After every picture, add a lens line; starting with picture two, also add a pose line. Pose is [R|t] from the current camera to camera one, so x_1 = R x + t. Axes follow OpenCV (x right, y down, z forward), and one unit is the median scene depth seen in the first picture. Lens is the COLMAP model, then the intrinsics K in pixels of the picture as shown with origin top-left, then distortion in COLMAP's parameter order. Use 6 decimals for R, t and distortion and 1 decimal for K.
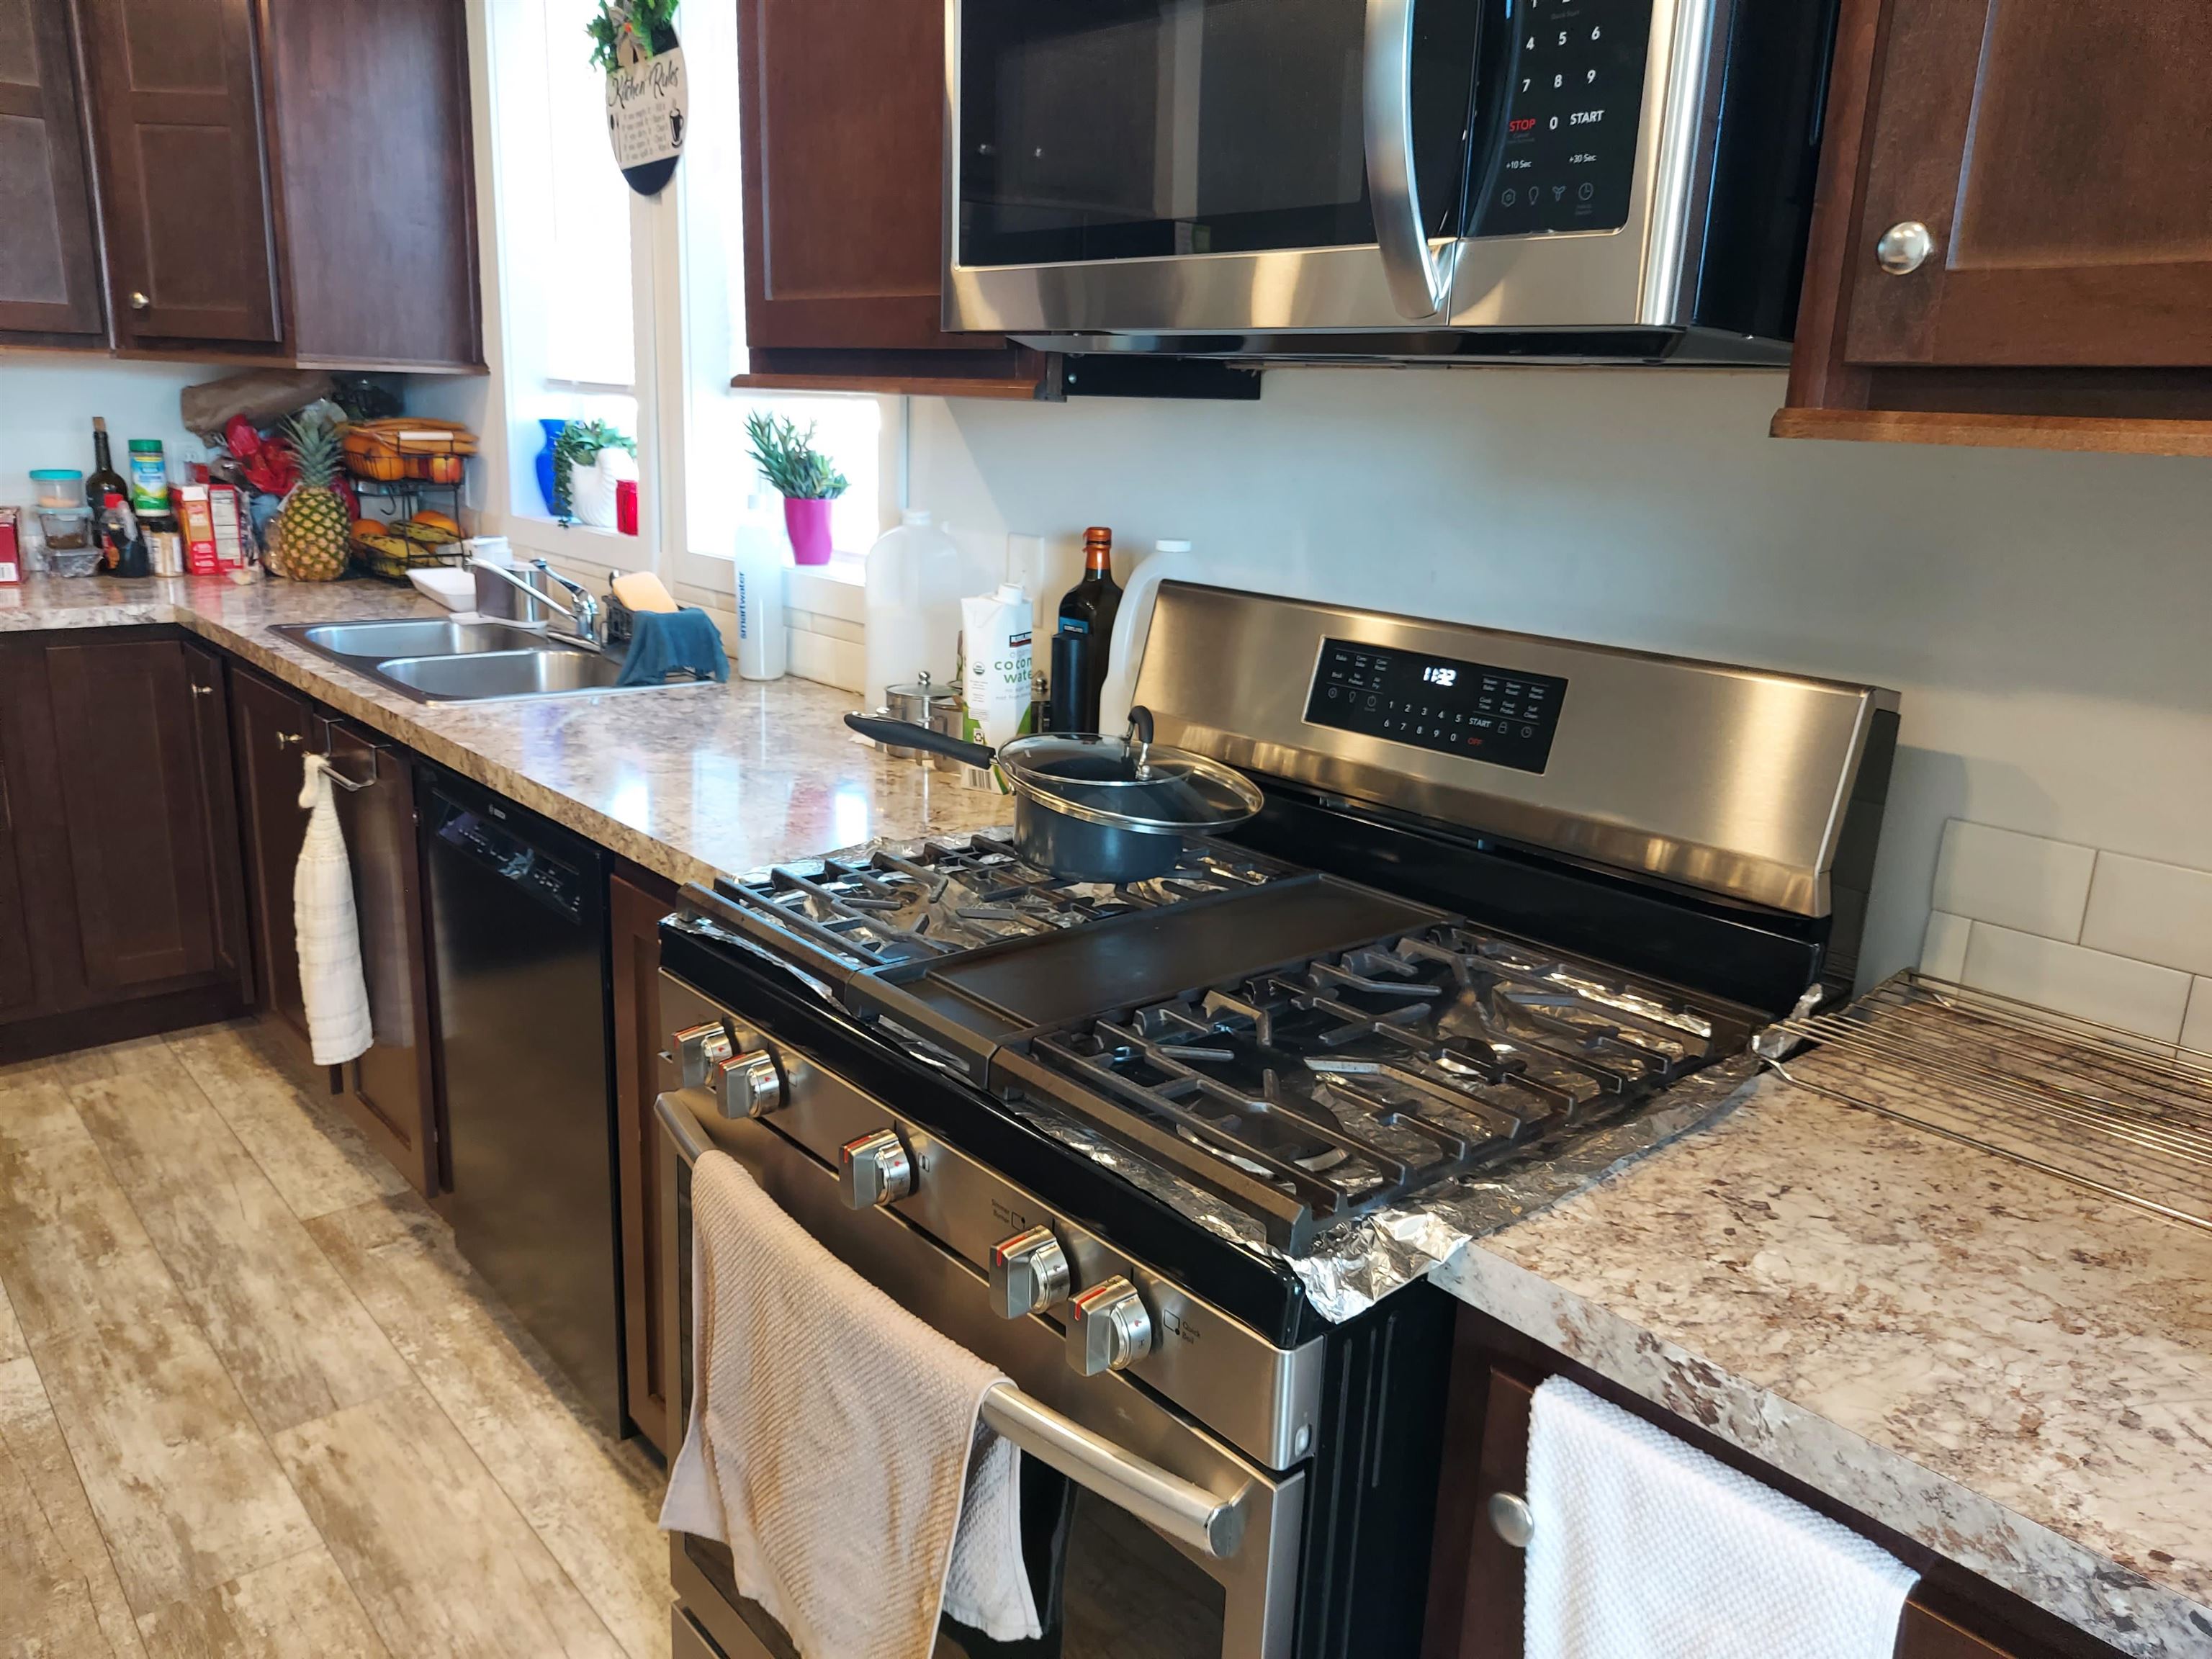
lens RADIAL K [[1631.4, 0, 1106.0], [0, 1631.4, 829.5], [0, 0, 1]] dist [0.002479, 0.001706]
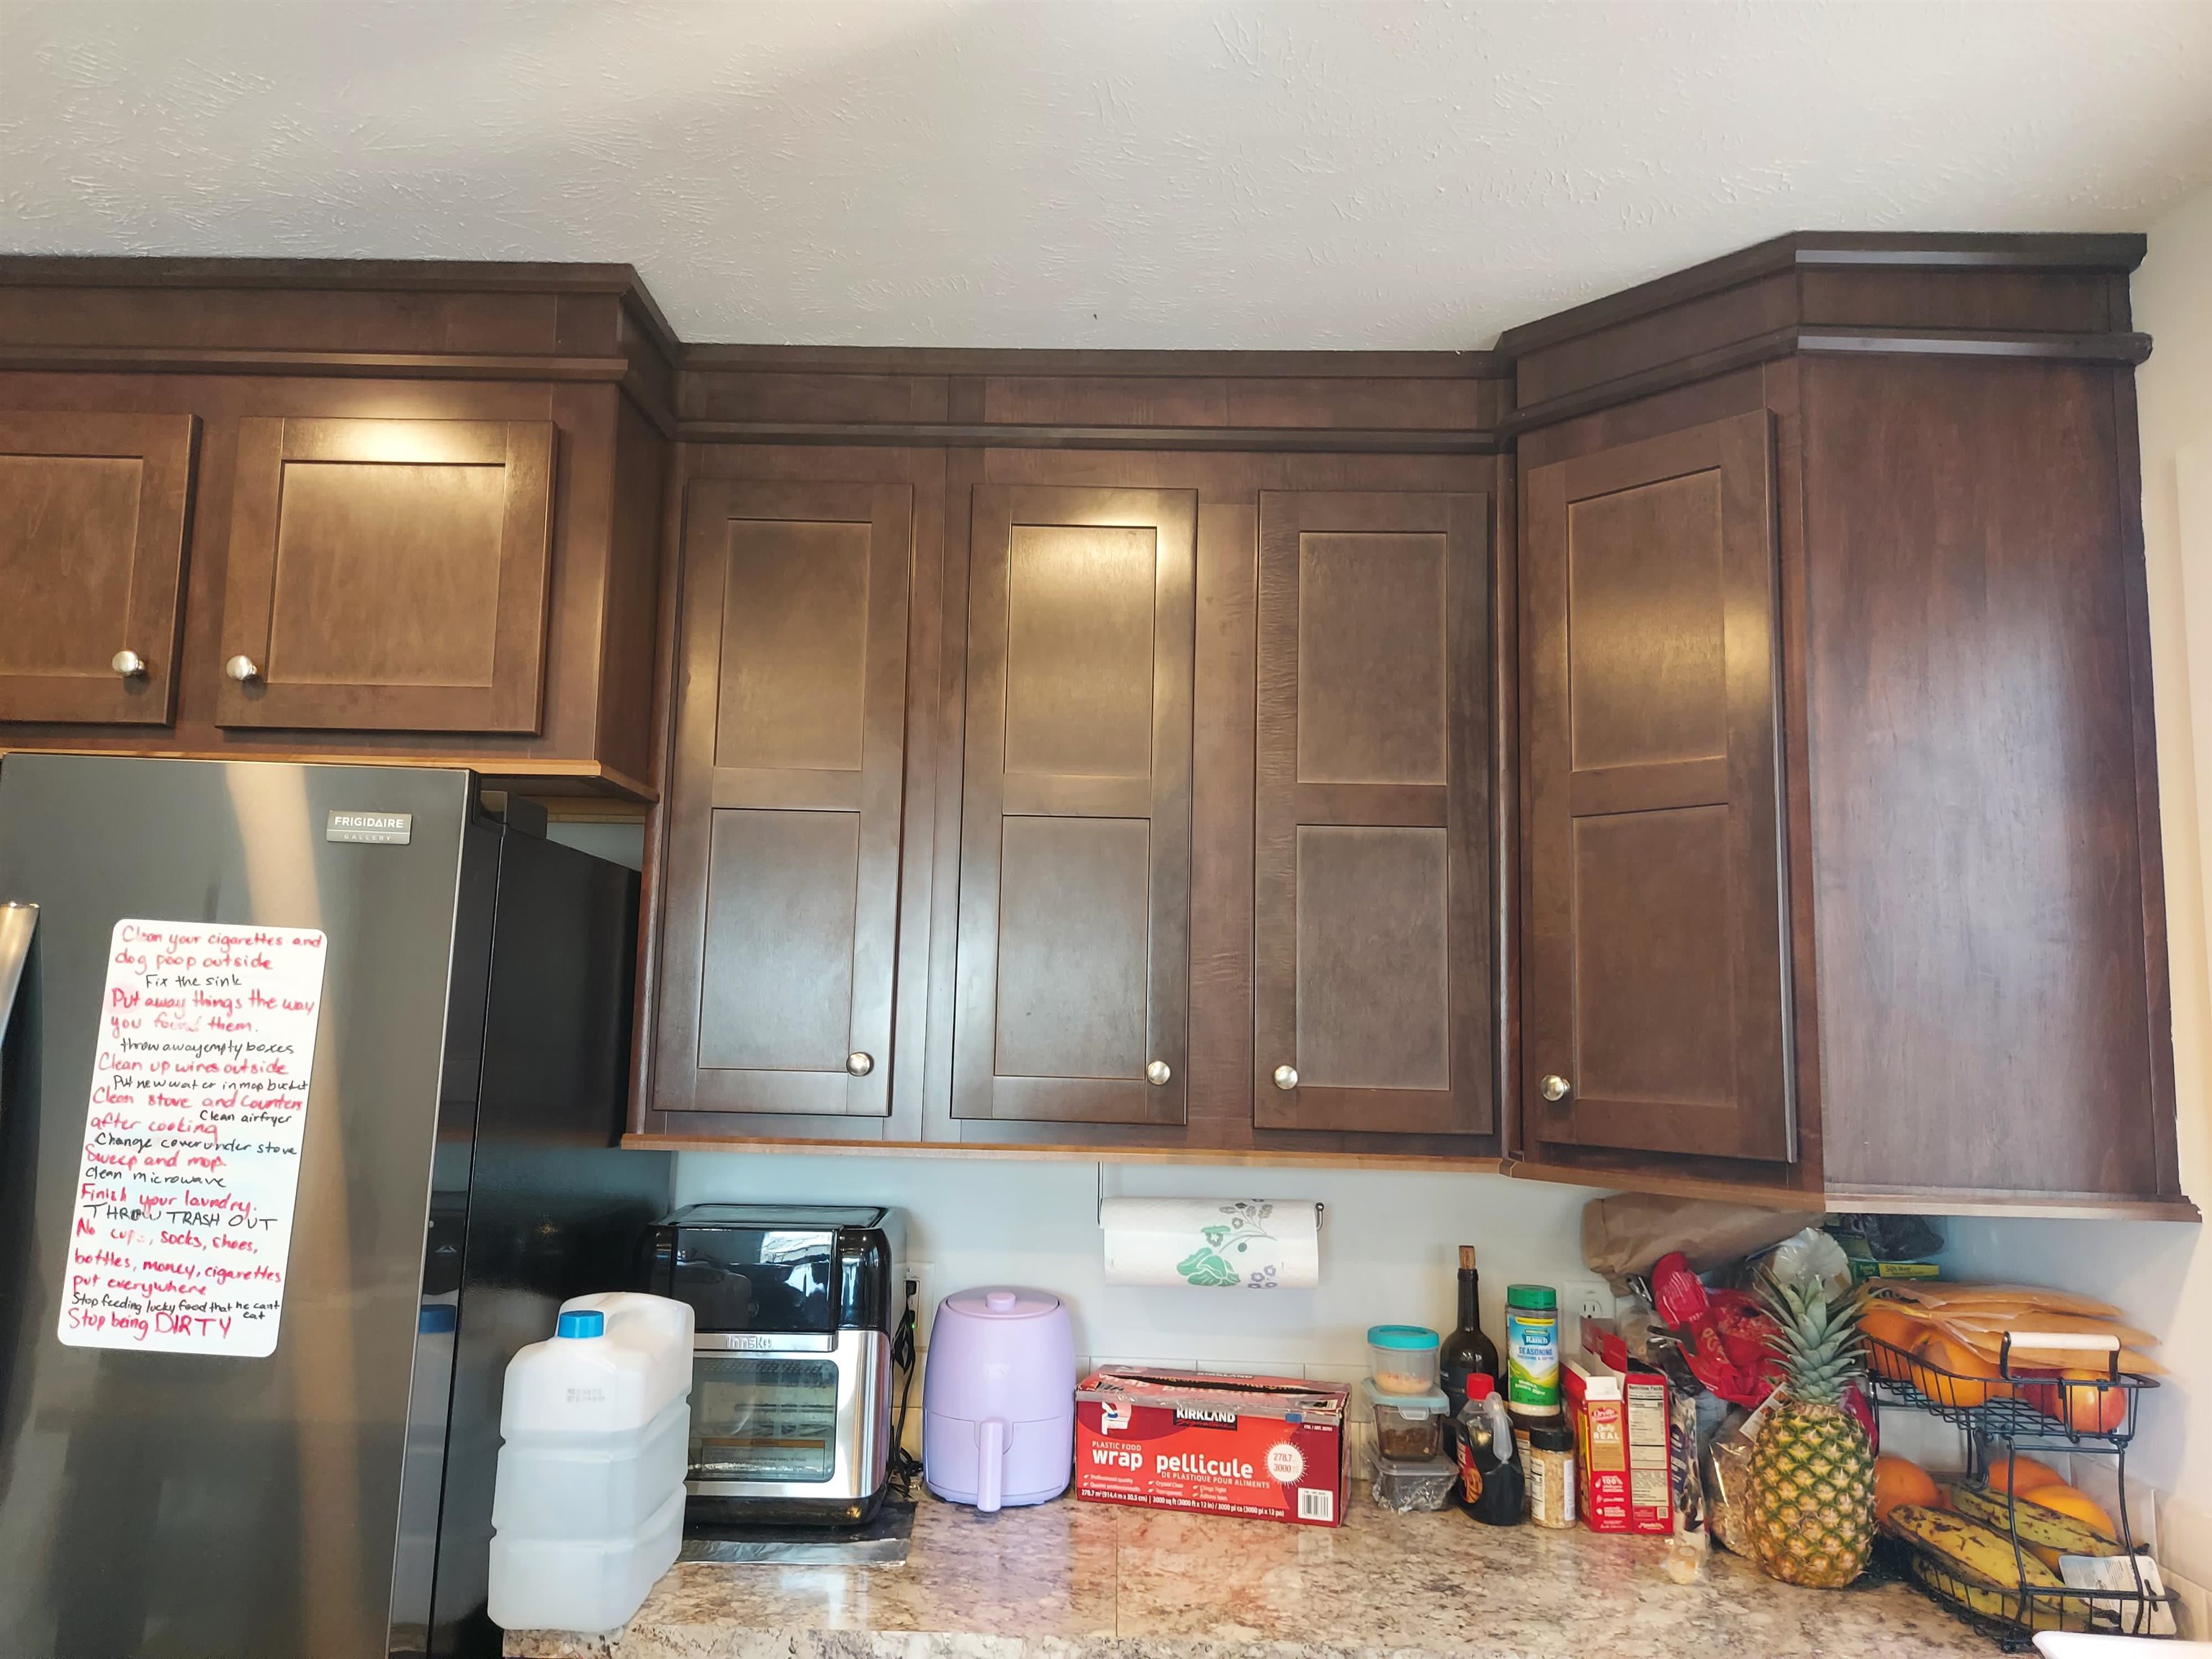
lens RADIAL K [[1604.9, 0, 1099.4], [0, 1604.9, 836.9], [0, 0, 1]] dist [0.118766, -0.001729]
pose [[0.743134, -0.103039, -0.661161, -0.275242], [-0.169804, 0.926691, -0.335277, -0.159332], [0.647239, 0.361424, 0.671159, 0.401790]]
